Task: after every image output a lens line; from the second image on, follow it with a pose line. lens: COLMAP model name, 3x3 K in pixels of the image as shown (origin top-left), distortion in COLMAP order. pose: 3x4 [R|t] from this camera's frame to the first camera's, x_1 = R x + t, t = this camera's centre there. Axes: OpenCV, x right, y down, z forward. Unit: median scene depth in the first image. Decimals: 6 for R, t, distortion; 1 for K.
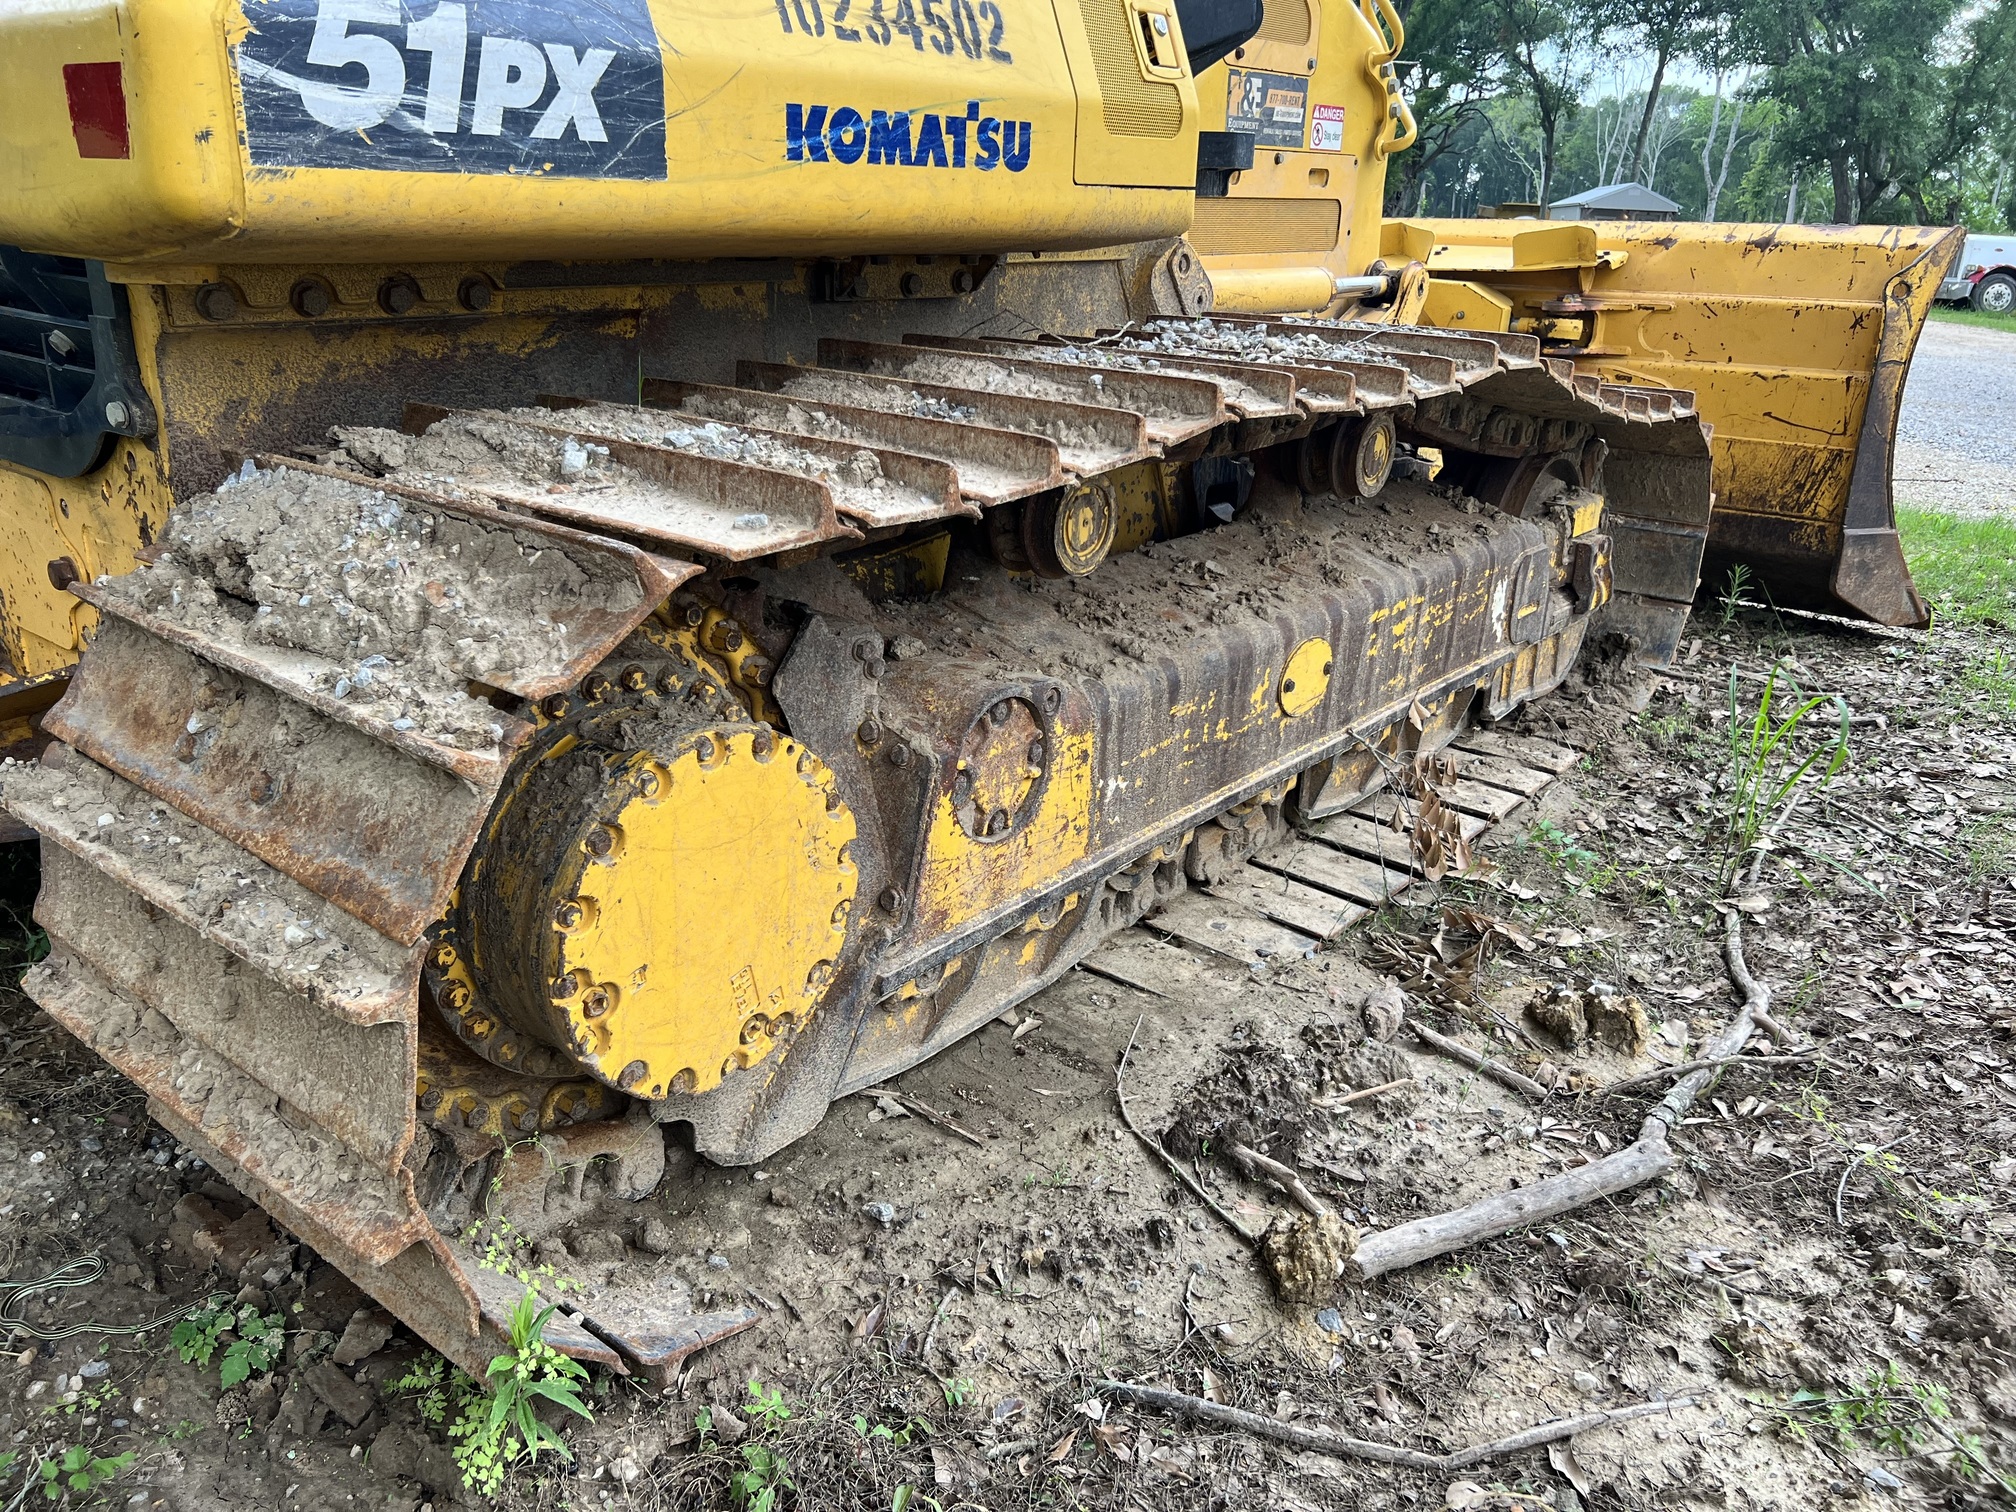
lens RADIAL K [[1523.7, 0, 1015.3], [0, 1523.7, 749.8], [0, 0, 1]] dist [0.060425, -0.072155]
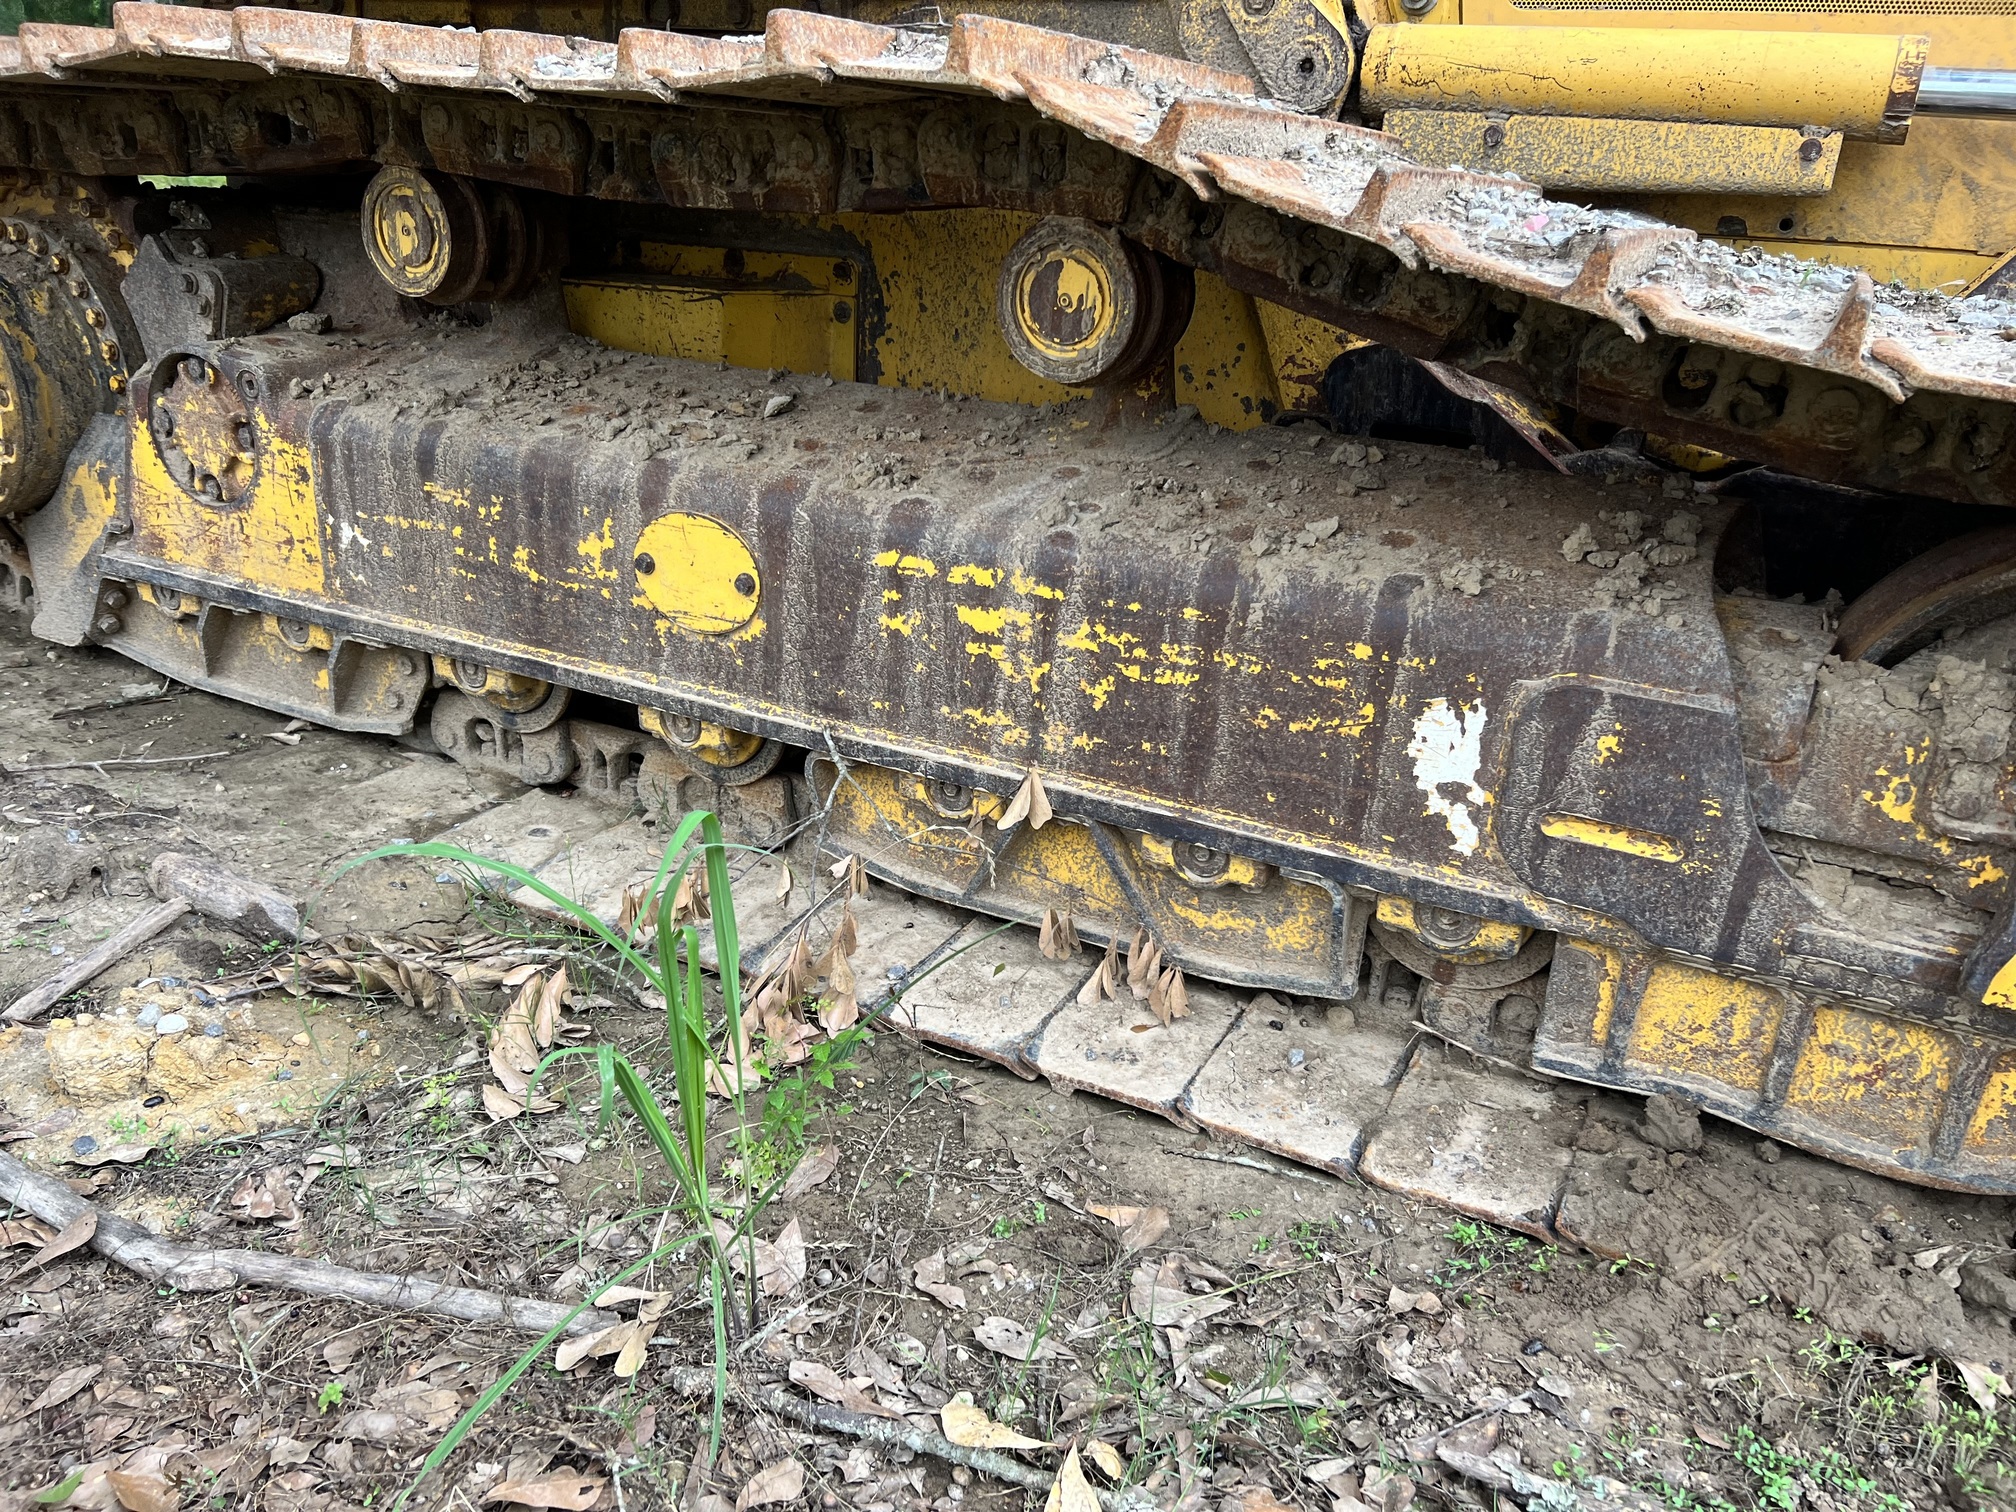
lens RADIAL K [[1523.7, 0, 1019.5], [0, 1523.7, 785.6], [0, 0, 1]] dist [0.060425, -0.072155]
pose [[0.198211, 0.350707, -0.915269, 1.042935], [-0.381450, 0.887781, 0.257567, -0.231858], [0.902889, 0.298077, 0.309745, 1.158942]]
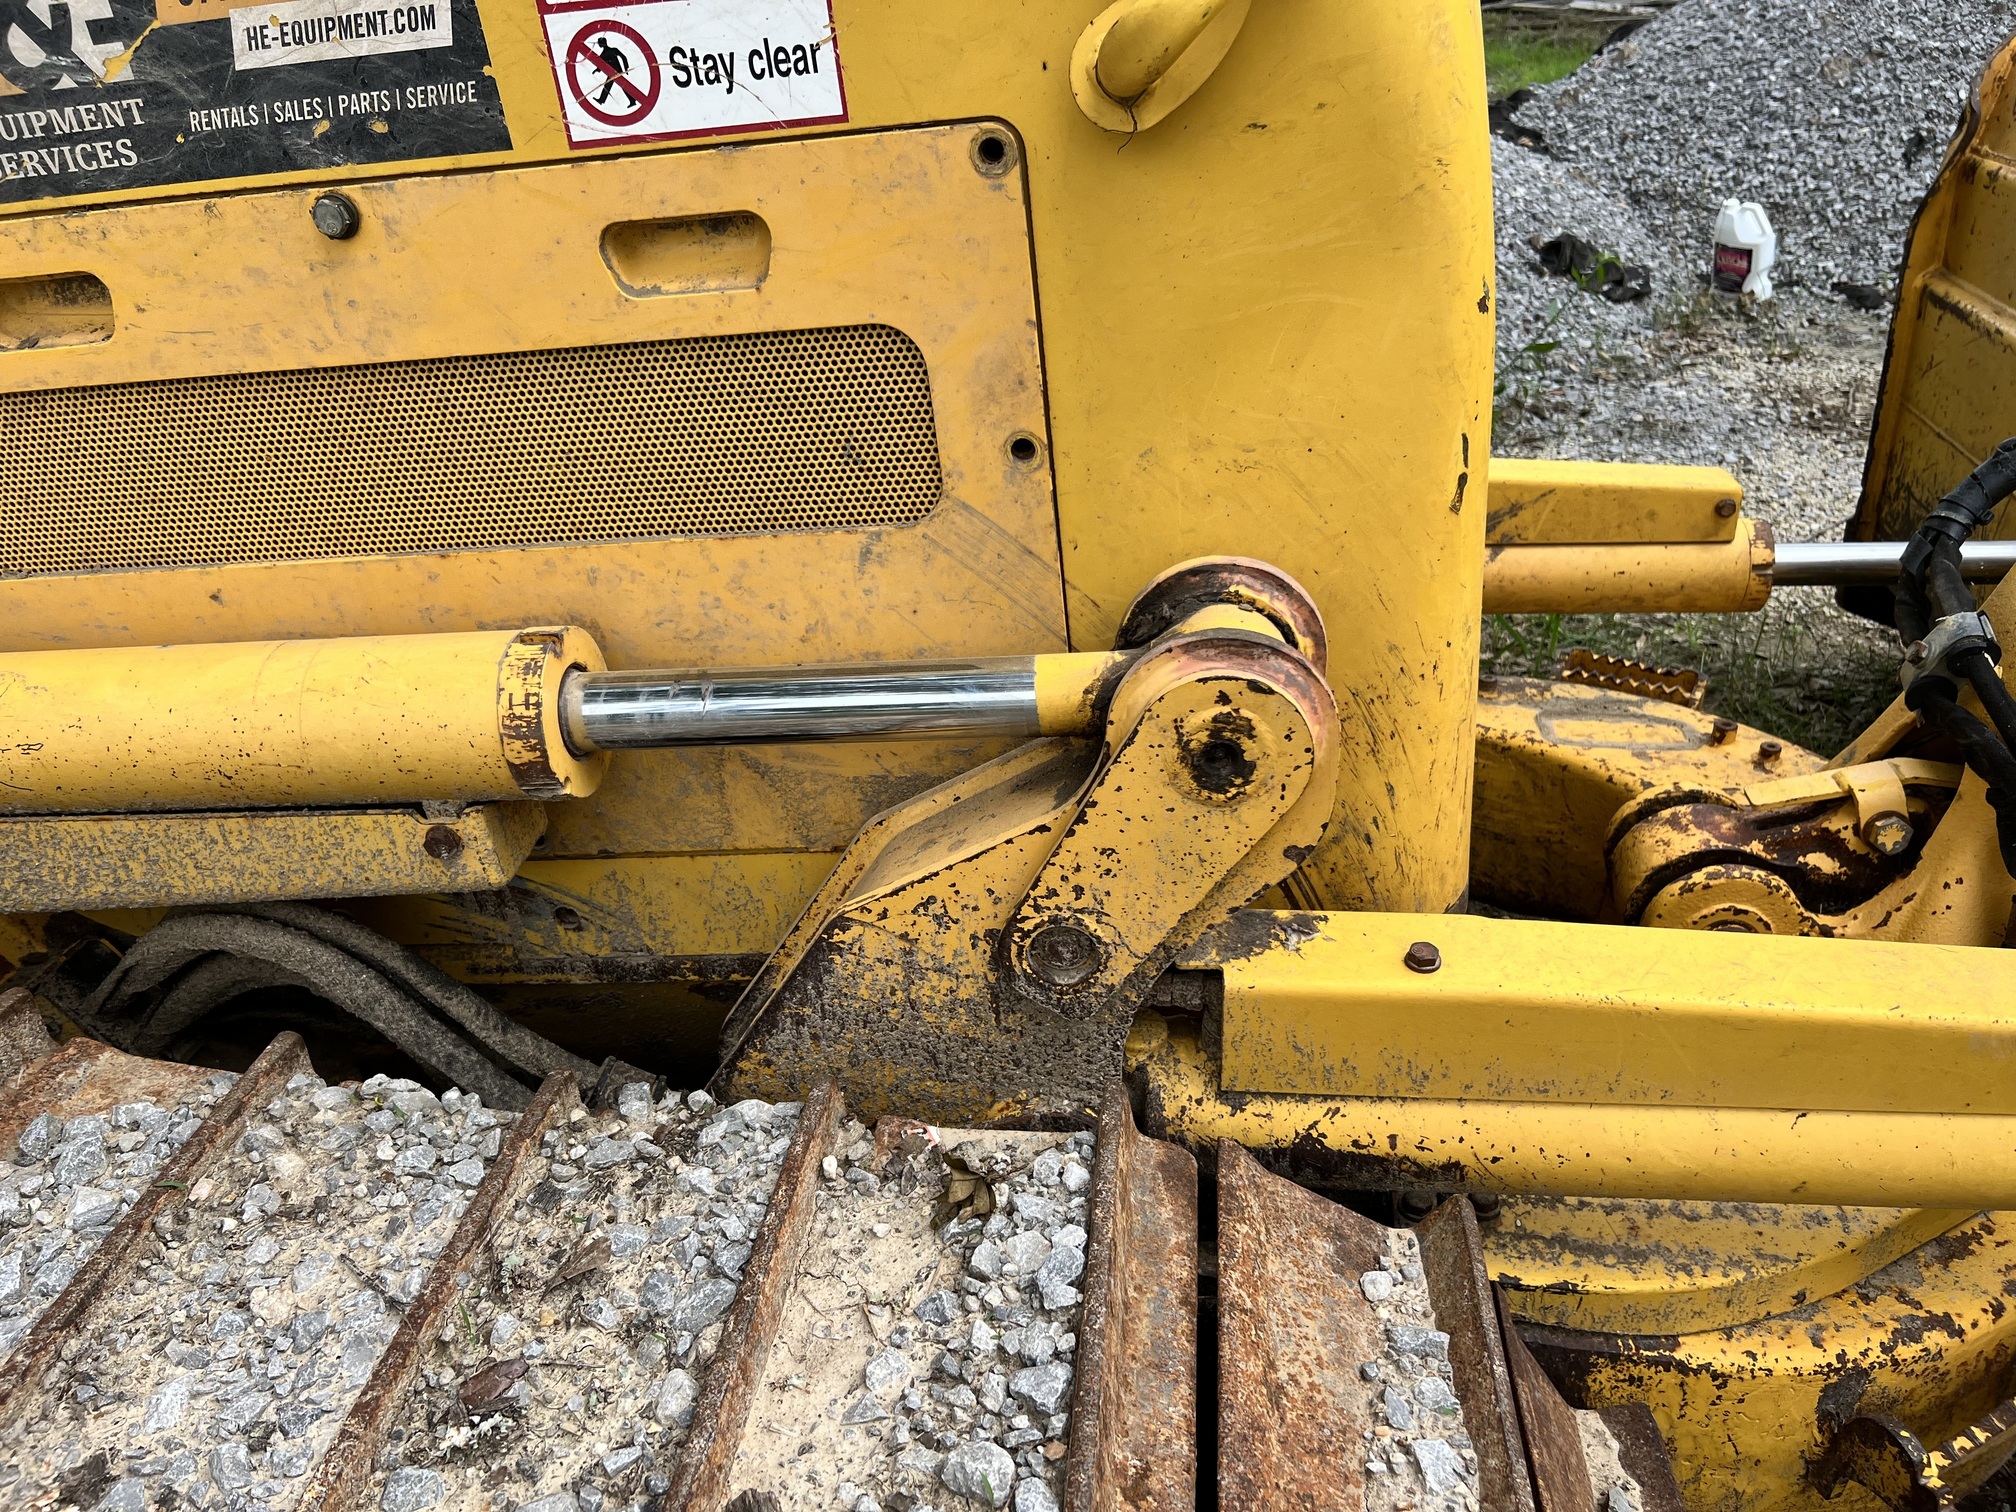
lens RADIAL K [[1523.7, 0, 1018.6], [0, 1523.7, 786.7], [0, 0, 1]] dist [0.060425, -0.072155]
pose [[0.527478, 0.345423, -0.776176, 0.742528], [-0.179652, 0.938303, 0.295486, -0.635011], [0.830357, -0.016421, 0.556990, 1.541512]]
